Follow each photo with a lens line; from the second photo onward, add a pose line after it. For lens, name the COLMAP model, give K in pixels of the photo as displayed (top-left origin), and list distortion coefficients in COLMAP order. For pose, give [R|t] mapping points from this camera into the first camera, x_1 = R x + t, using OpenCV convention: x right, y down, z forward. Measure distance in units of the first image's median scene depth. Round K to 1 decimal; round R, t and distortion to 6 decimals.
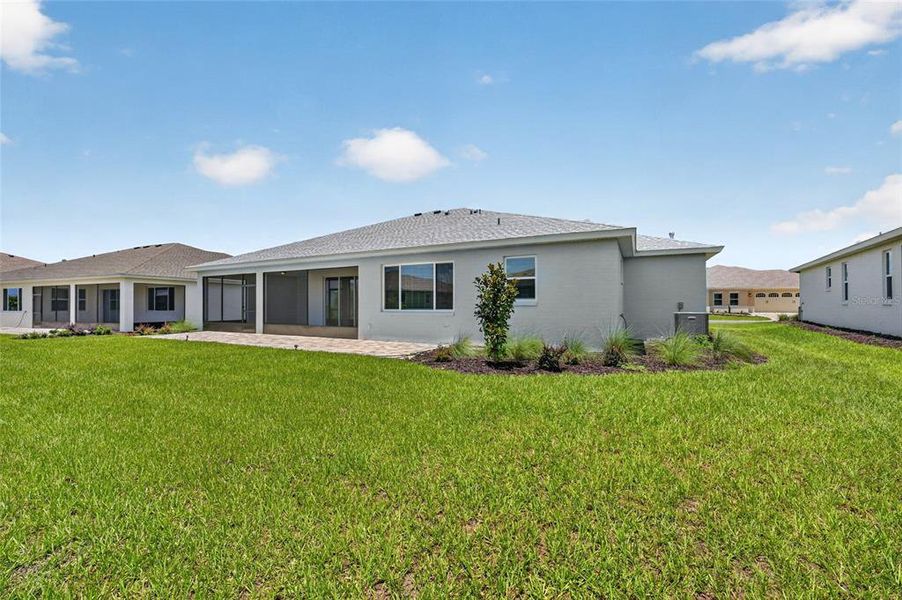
lens RADIAL K [[360.9, 0, 451.0], [0, 360.9, 300.0], [0, 0, 1]] dist [-0.016588, -0.000041]
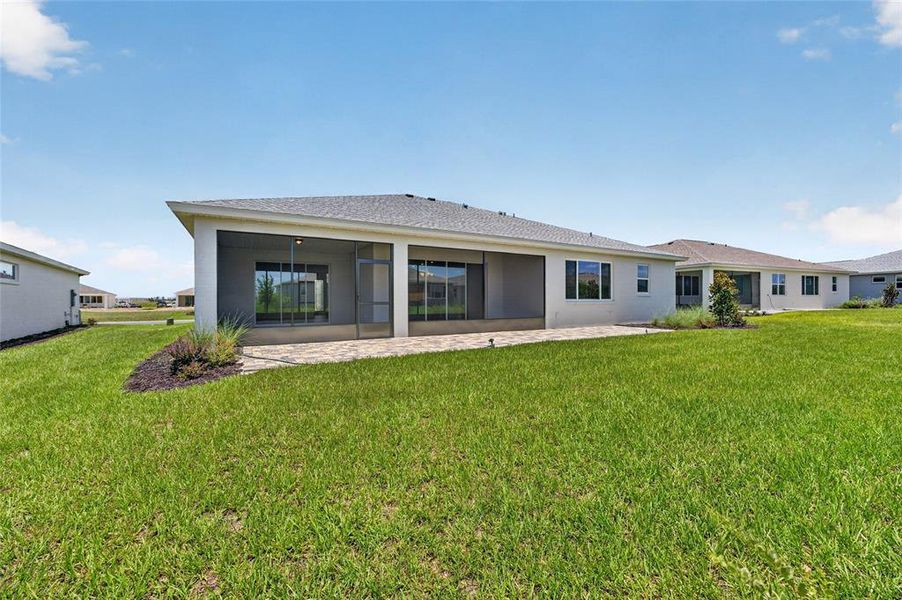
lens RADIAL K [[360.9, 0, 451.0], [0, 360.9, 300.0], [0, 0, 1]] dist [-0.016588, -0.000041]
pose [[0.536730, -0.000537, 0.843754, -1.297266], [-0.011354, 0.999905, 0.007859, 0.024454], [-0.843678, -0.013798, 0.536672, 0.713856]]
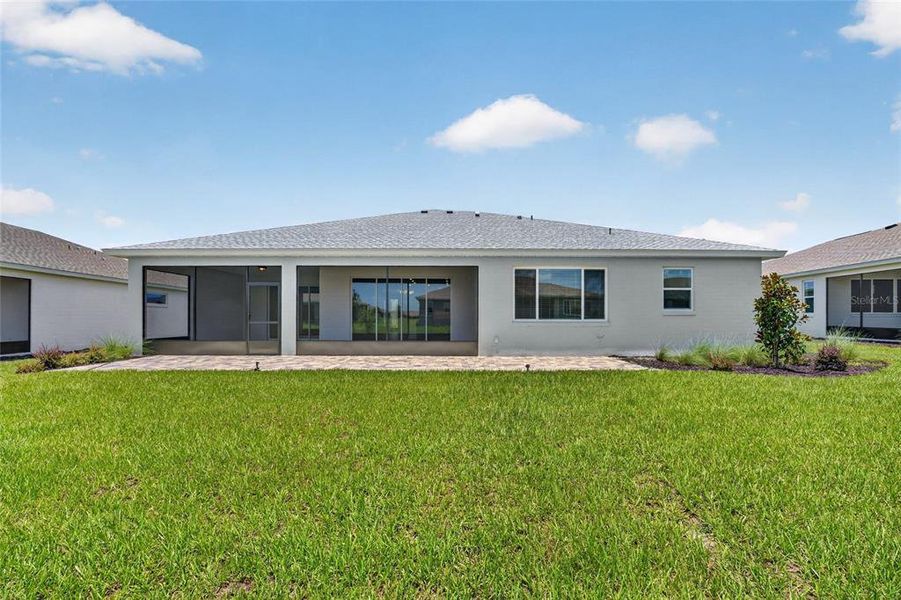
lens RADIAL K [[359.3, 0, 449.6], [0, 359.3, 317.5], [0, 0, 1]] dist [-0.002164, -0.000126]
pose [[0.885906, 0.001395, 0.463863, -0.724386], [-0.009024, 0.999858, 0.014227, 0.011994], [-0.463777, -0.016790, 0.885793, 0.318392]]
